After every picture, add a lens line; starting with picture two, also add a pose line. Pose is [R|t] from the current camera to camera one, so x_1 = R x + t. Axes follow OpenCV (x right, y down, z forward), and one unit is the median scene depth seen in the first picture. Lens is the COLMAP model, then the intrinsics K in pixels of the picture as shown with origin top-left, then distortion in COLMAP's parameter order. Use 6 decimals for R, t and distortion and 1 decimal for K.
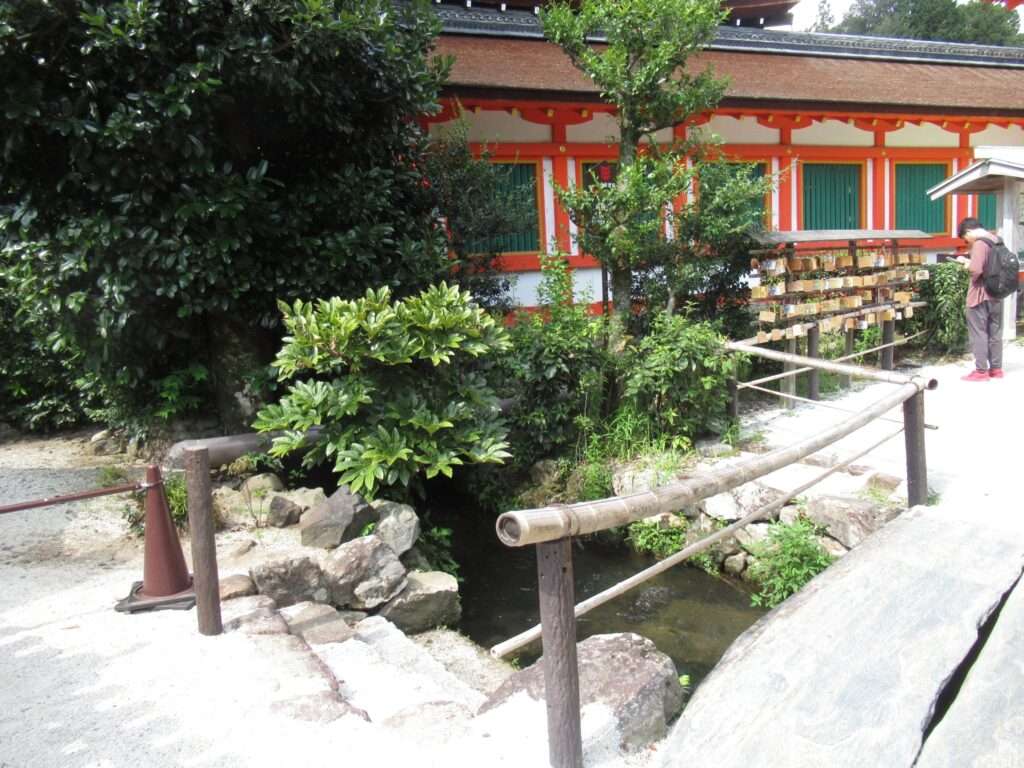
lens RADIAL K [[751.3, 0, 508.6], [0, 751.3, 384.6], [0, 0, 1]] dist [-0.005892, -0.000748]
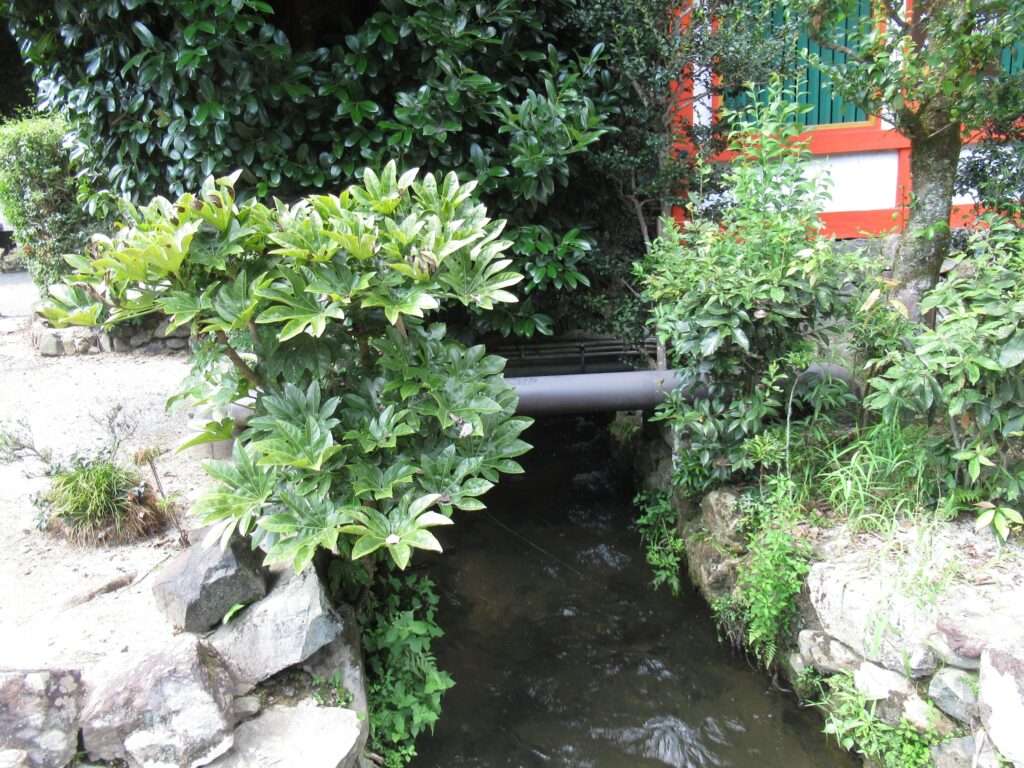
lens RADIAL K [[751.3, 0, 516.7], [0, 751.3, 384.2], [0, 0, 1]] dist [-0.005892, -0.000748]
pose [[0.866326, 0.116976, -0.485588, 0.195834], [-0.055999, 0.988807, 0.138292, -0.053288], [0.496330, -0.092614, 0.863180, 0.489400]]
